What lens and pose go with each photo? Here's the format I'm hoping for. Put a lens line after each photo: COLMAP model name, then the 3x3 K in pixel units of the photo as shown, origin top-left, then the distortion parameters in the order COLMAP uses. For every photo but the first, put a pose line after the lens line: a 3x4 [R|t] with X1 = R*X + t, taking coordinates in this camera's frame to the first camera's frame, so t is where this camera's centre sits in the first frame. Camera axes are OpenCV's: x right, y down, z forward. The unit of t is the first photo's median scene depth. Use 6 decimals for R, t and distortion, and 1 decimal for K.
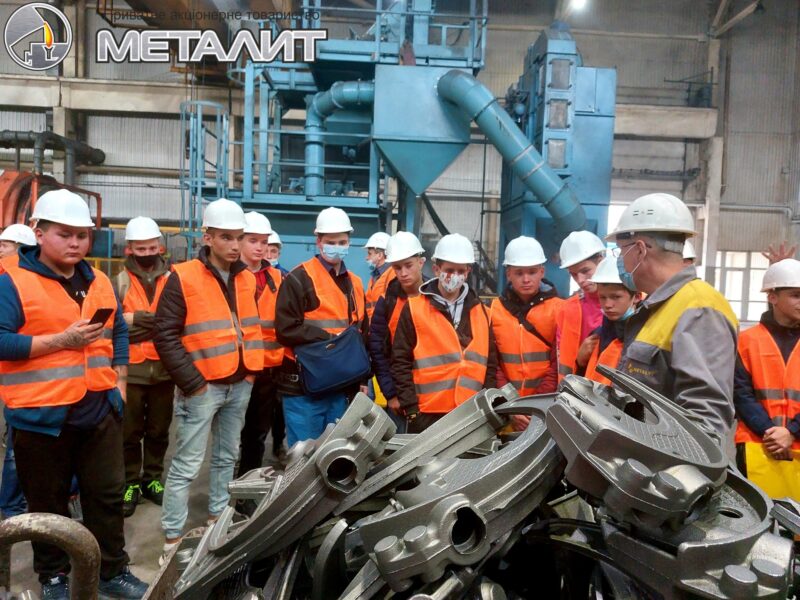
lens RADIAL K [[559.7, 0, 400.0], [0, 559.7, 300.0], [0, 0, 1]] dist [0.064988, -0.059923]
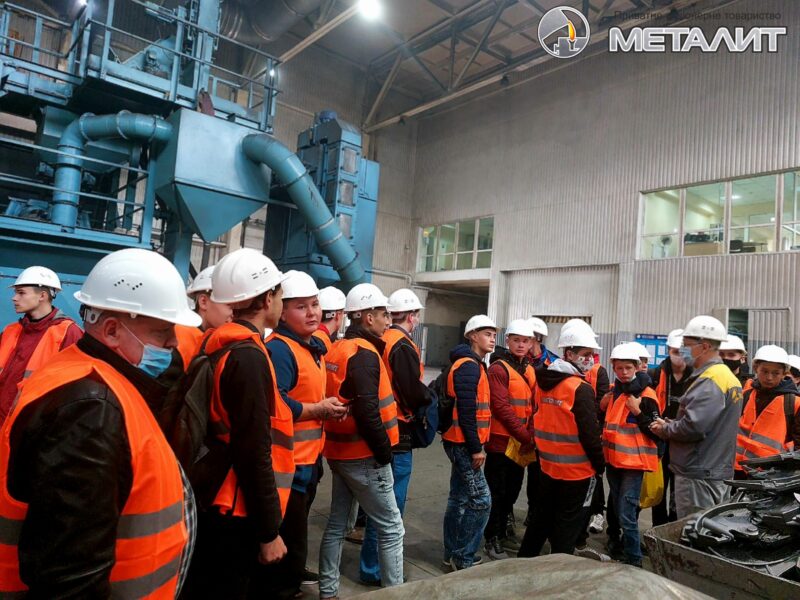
lens RADIAL K [[559.7, 0, 400.0], [0, 559.7, 300.0], [0, 0, 1]] dist [0.064988, -0.059923]
pose [[0.796925, 0.060924, 0.600998, -0.289591], [-0.016027, 0.996683, -0.079783, -0.015264], [-0.603866, 0.053949, 0.795258, 0.018421]]
